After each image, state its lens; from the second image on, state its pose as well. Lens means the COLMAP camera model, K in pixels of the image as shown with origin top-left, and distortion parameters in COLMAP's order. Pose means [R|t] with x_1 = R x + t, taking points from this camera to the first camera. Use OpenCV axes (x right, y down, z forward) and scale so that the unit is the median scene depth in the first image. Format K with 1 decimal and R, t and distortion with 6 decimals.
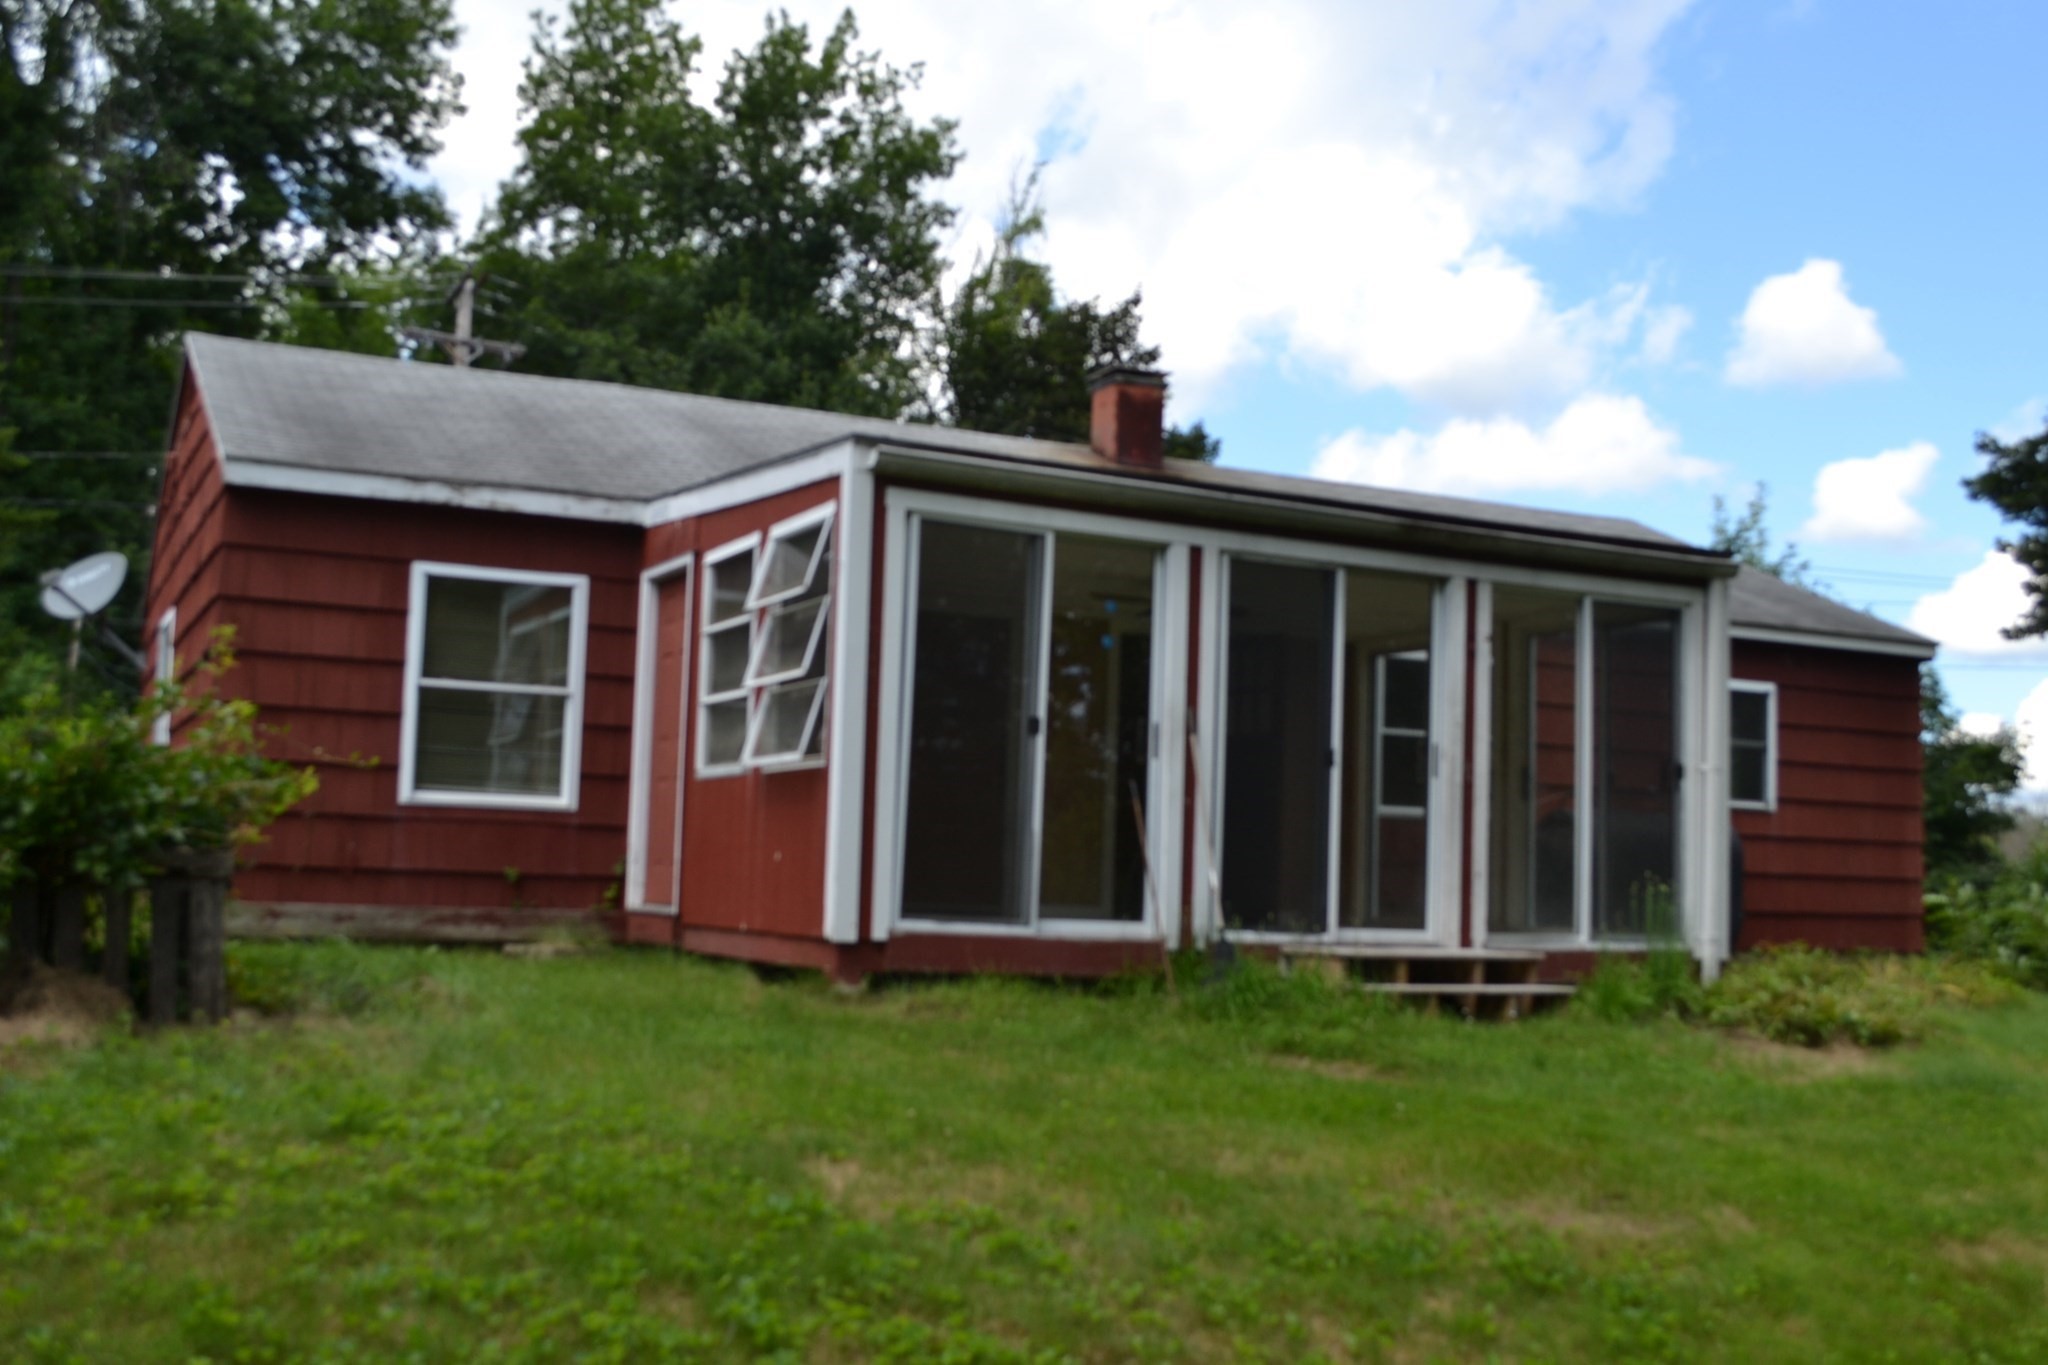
lens RADIAL K [[2104.5, 0, 1024.0], [0, 2104.5, 682.5], [0, 0, 1]] dist [-0.014611, -0.008266]
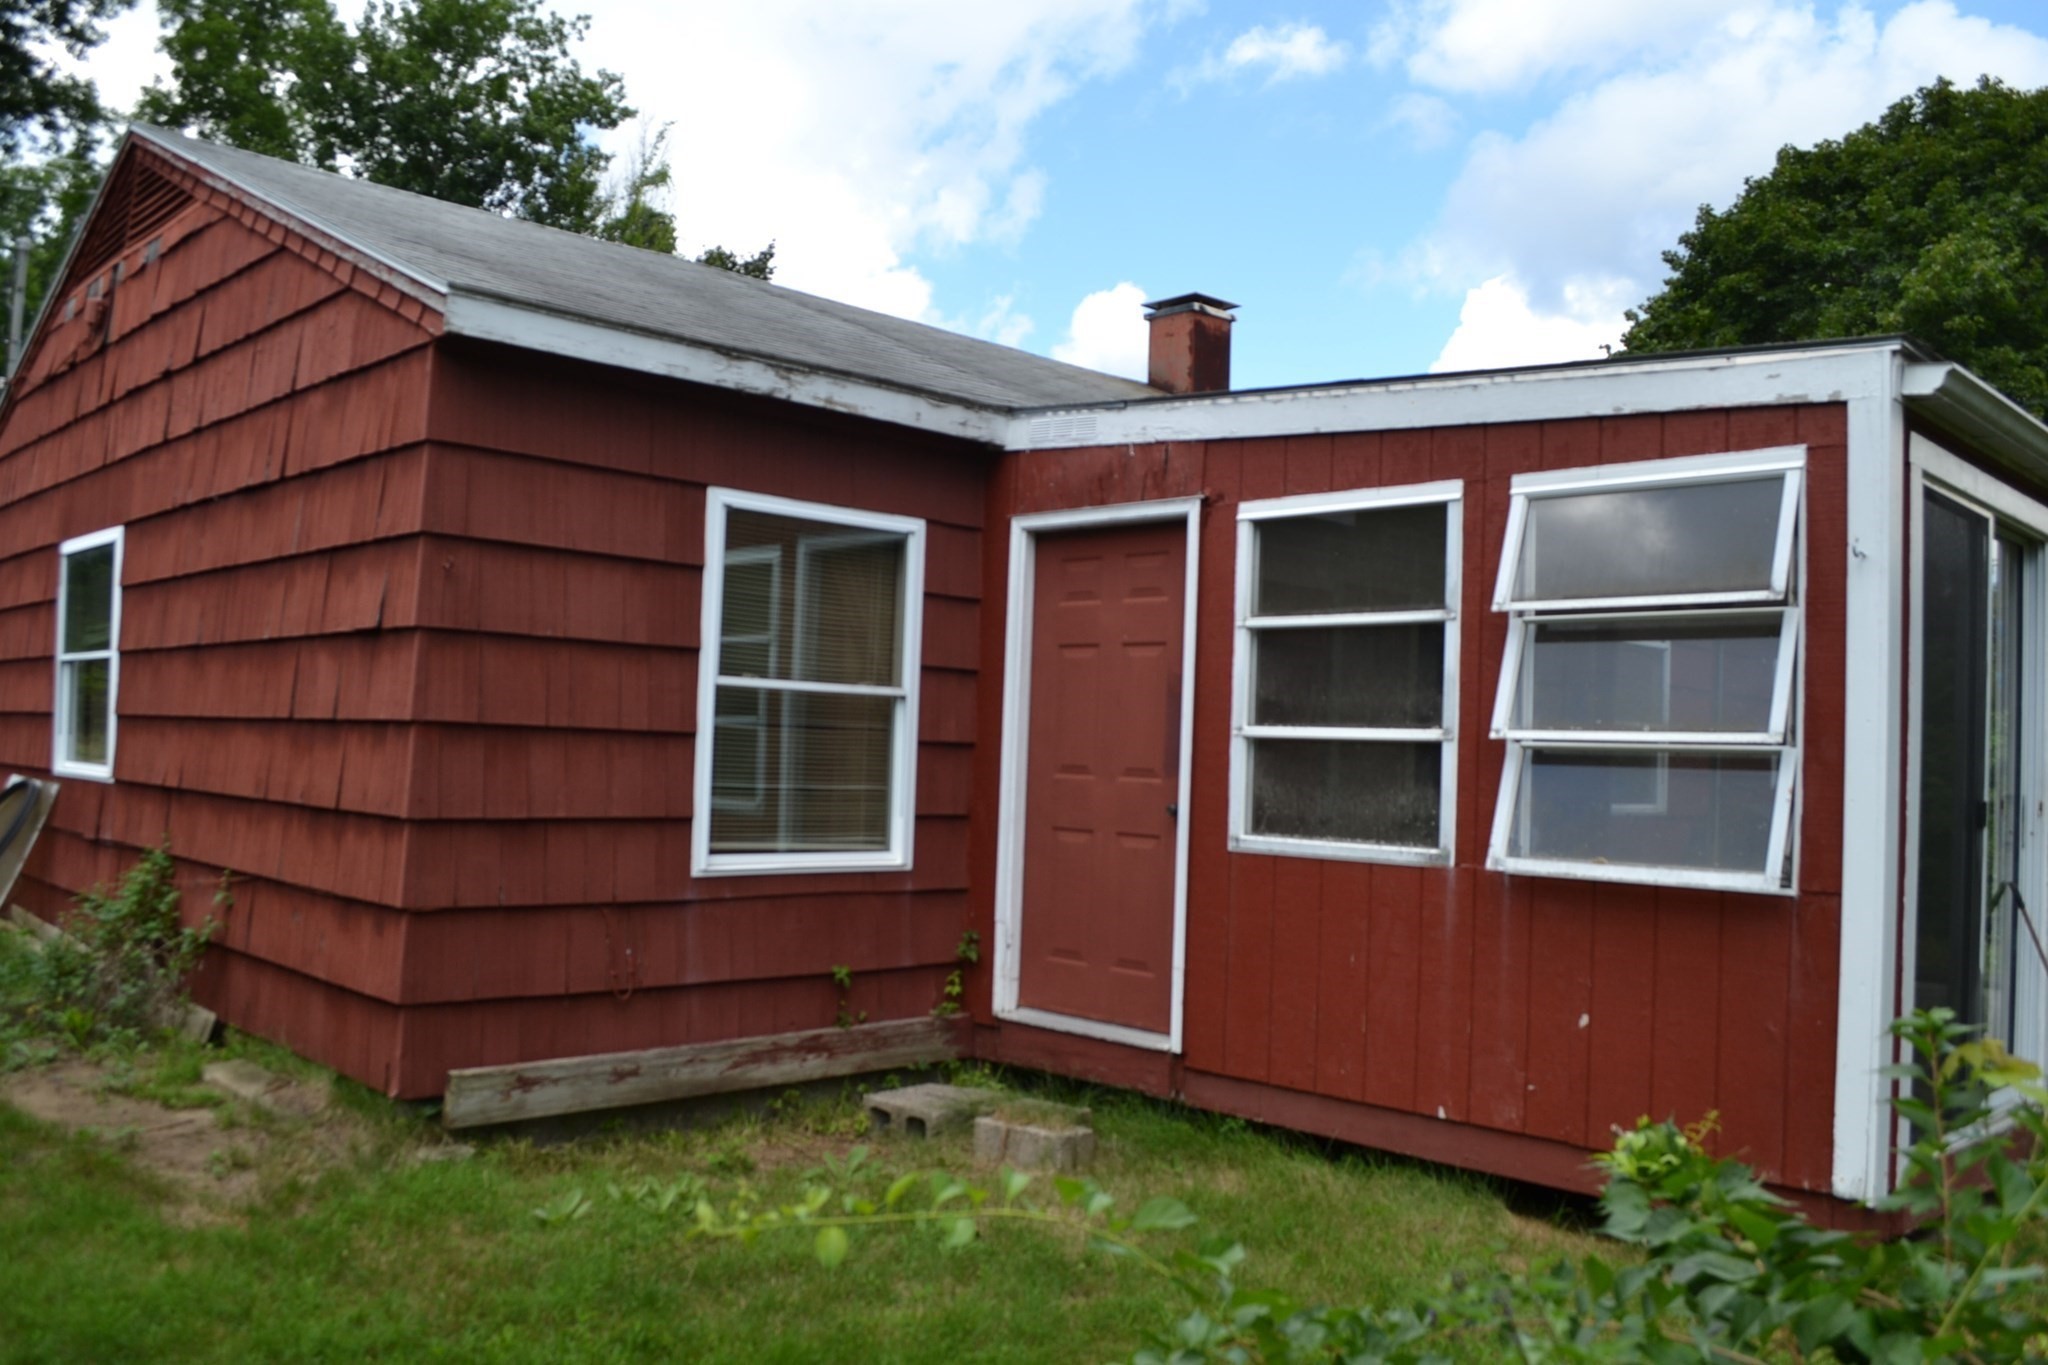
lens RADIAL K [[1624.8, 0, 1024.0], [0, 1624.8, 682.5], [0, 0, 1]] dist [-0.048998, -0.004379]
pose [[0.952397, 0.019323, 0.304249, -0.334788], [-0.038731, 0.997572, 0.057884, -0.029830], [-0.302391, -0.066912, 0.950832, 0.495331]]
